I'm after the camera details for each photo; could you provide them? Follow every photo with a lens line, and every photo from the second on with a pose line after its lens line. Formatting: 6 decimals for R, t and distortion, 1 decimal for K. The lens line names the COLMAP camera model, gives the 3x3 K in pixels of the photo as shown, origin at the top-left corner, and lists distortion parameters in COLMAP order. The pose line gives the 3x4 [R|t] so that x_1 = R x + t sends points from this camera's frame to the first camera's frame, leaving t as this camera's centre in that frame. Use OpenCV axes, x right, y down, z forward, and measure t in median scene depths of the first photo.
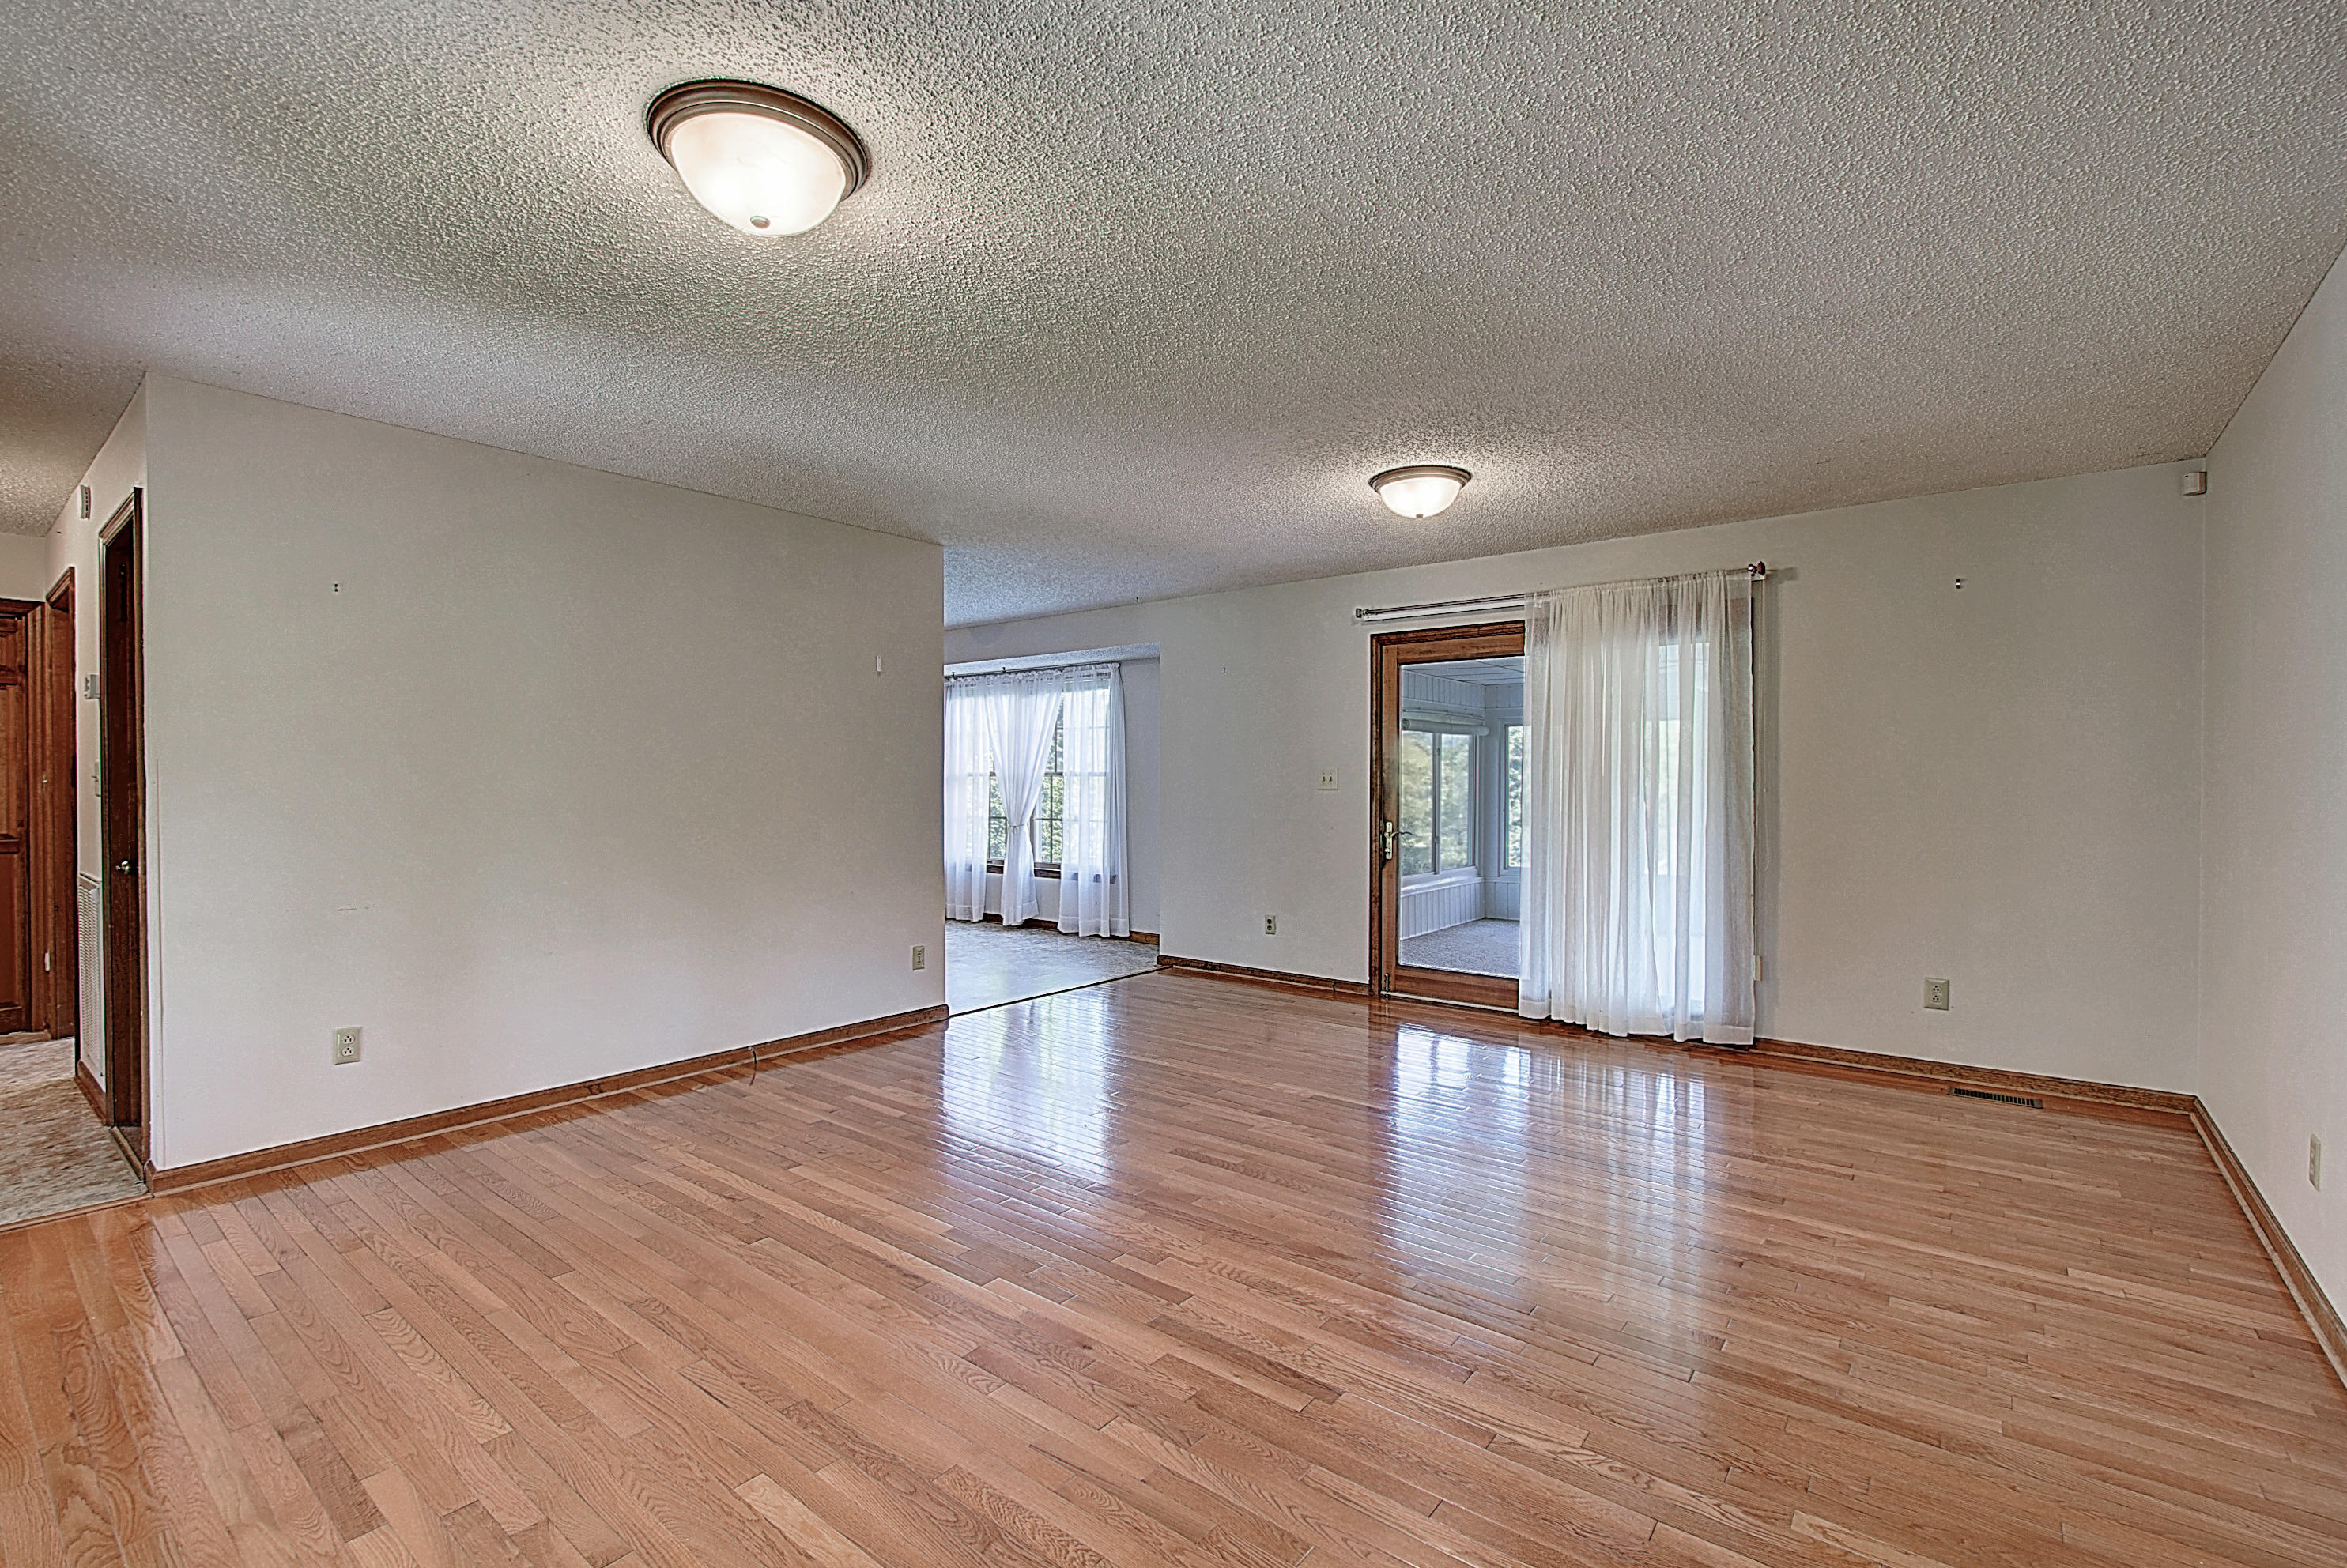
lens RADIAL K [[1045.3, 0, 1158.1], [0, 1045.3, 770.6], [0, 0, 1]] dist [0.001045, -0.006894]
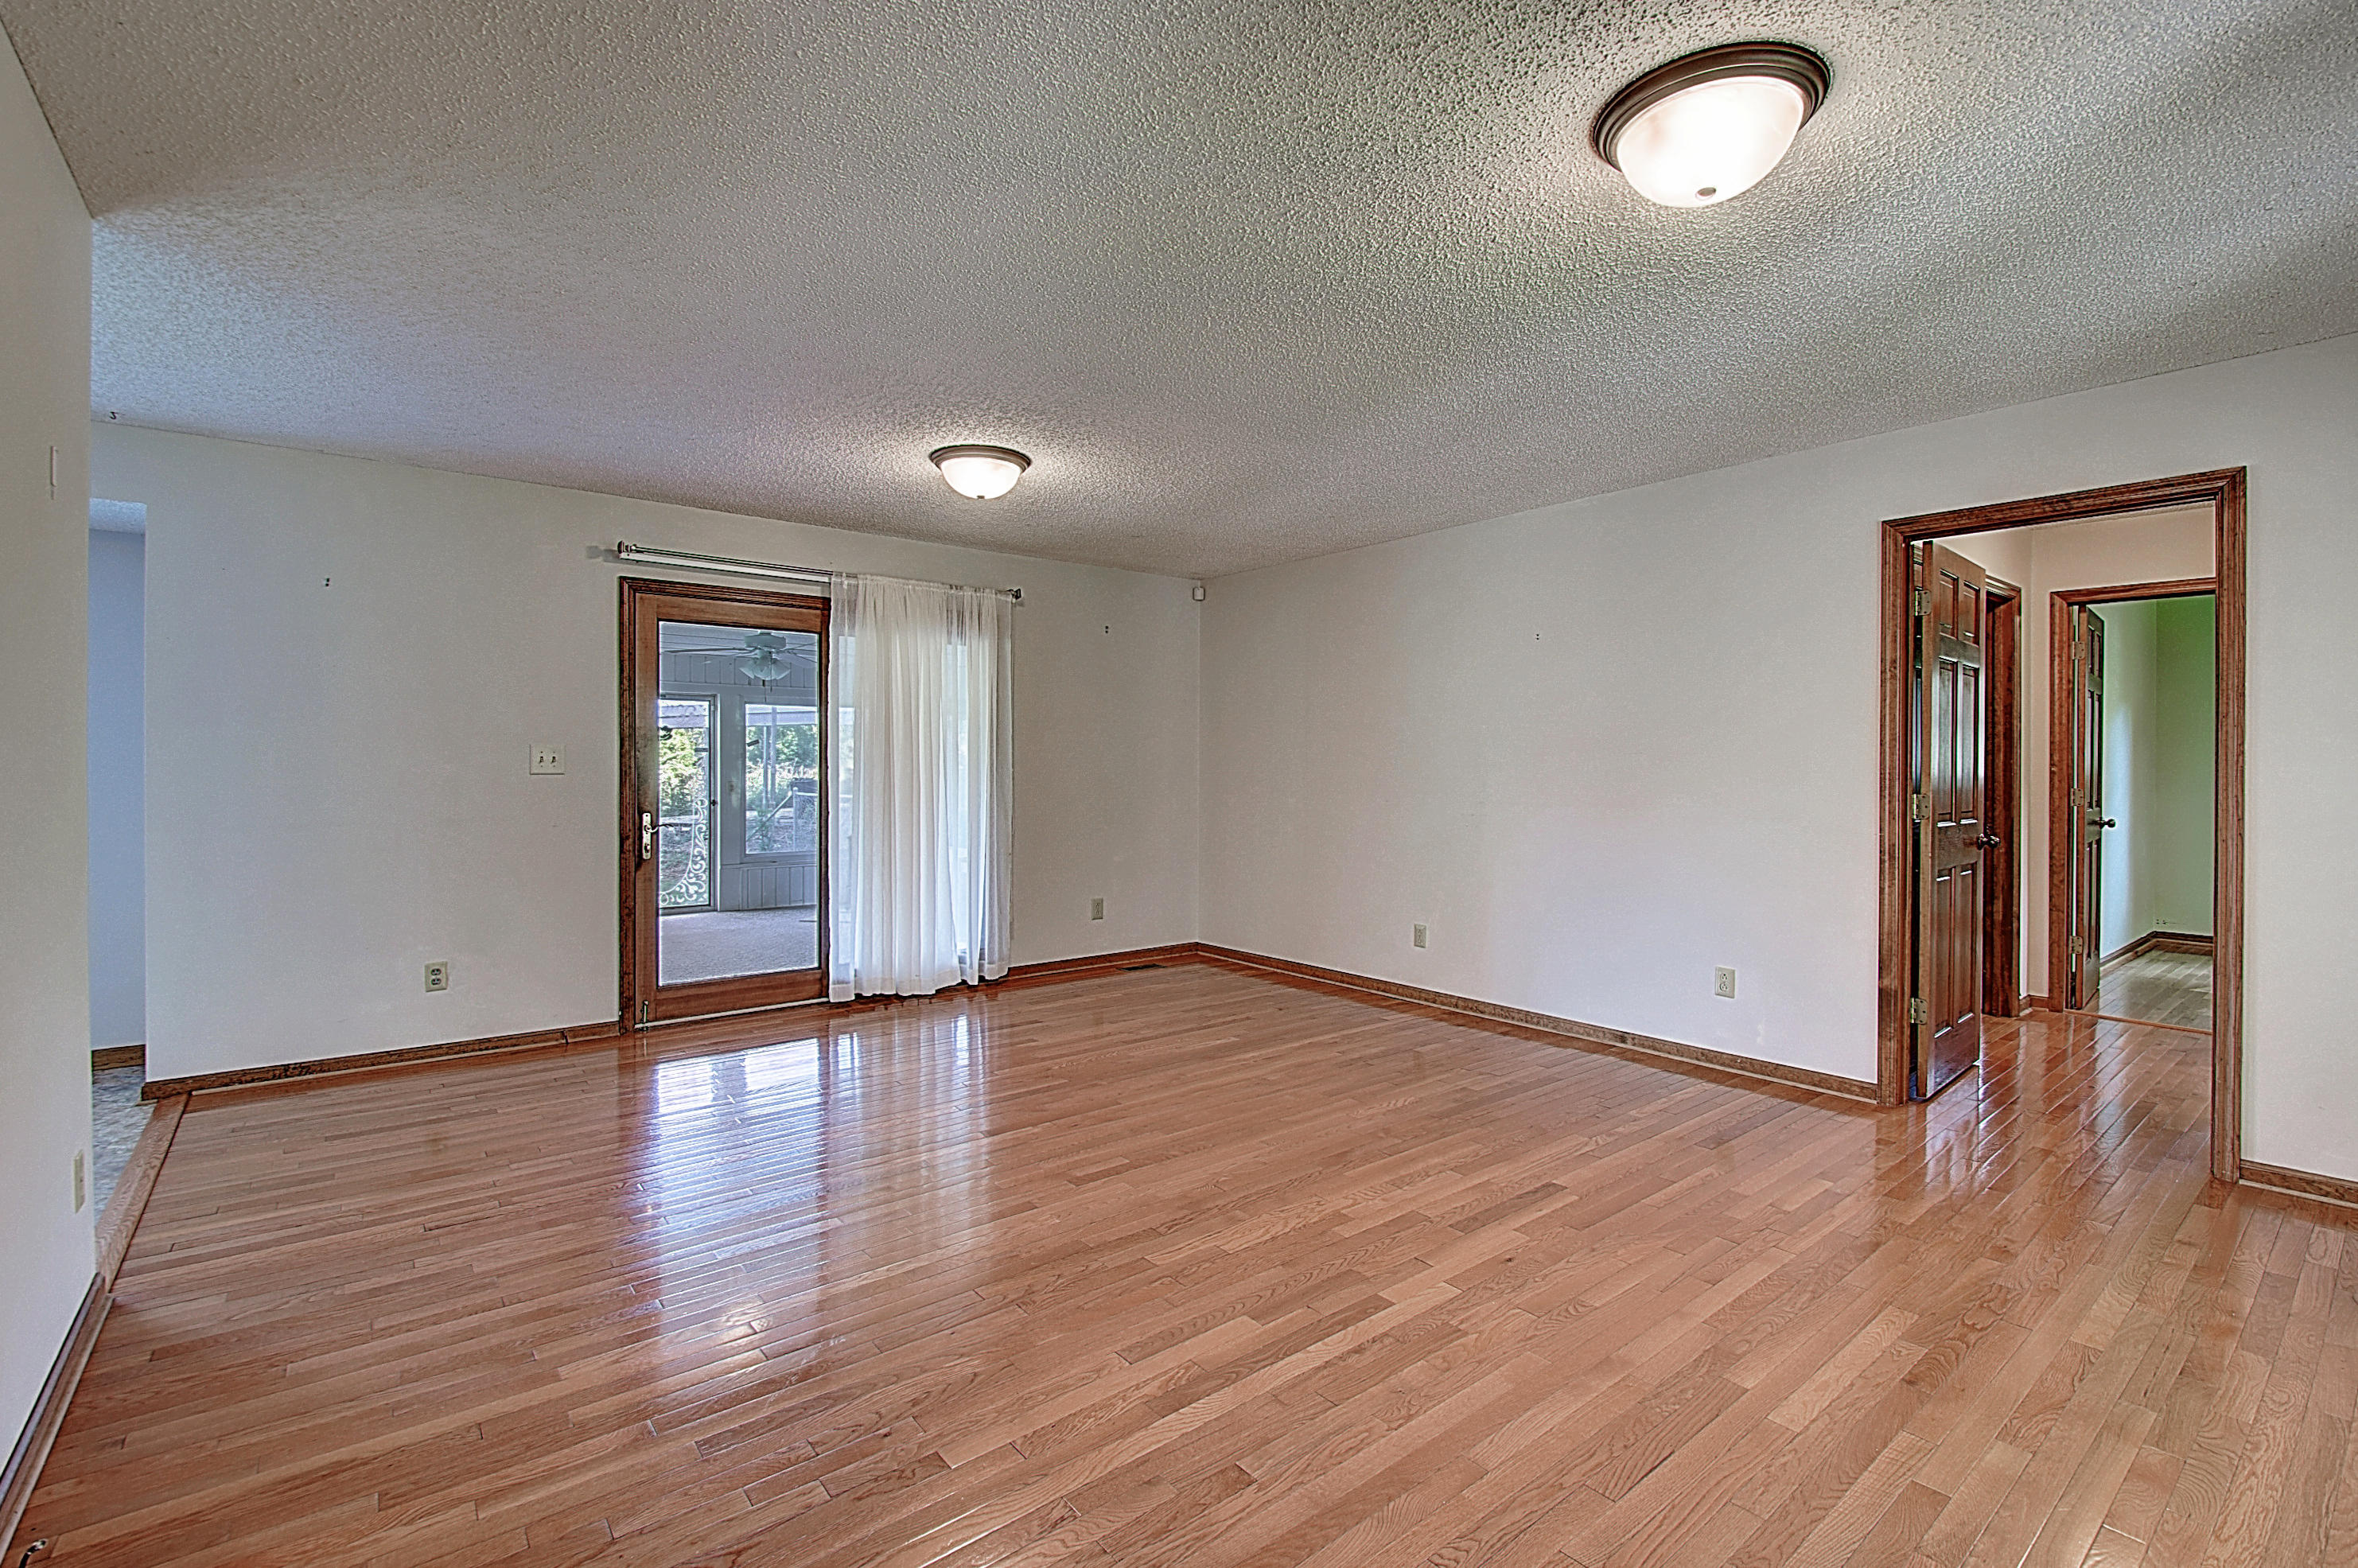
lens RADIAL K [[1050.3, 0, 1163.5], [0, 1050.3, 770.6], [0, 0, 1]] dist [0.001045, -0.006894]
pose [[0.211924, -0.004008, 0.977278, -0.543464], [-0.011597, 0.999911, 0.006616, 0.007025], [-0.977217, -0.012736, 0.211859, 0.488102]]
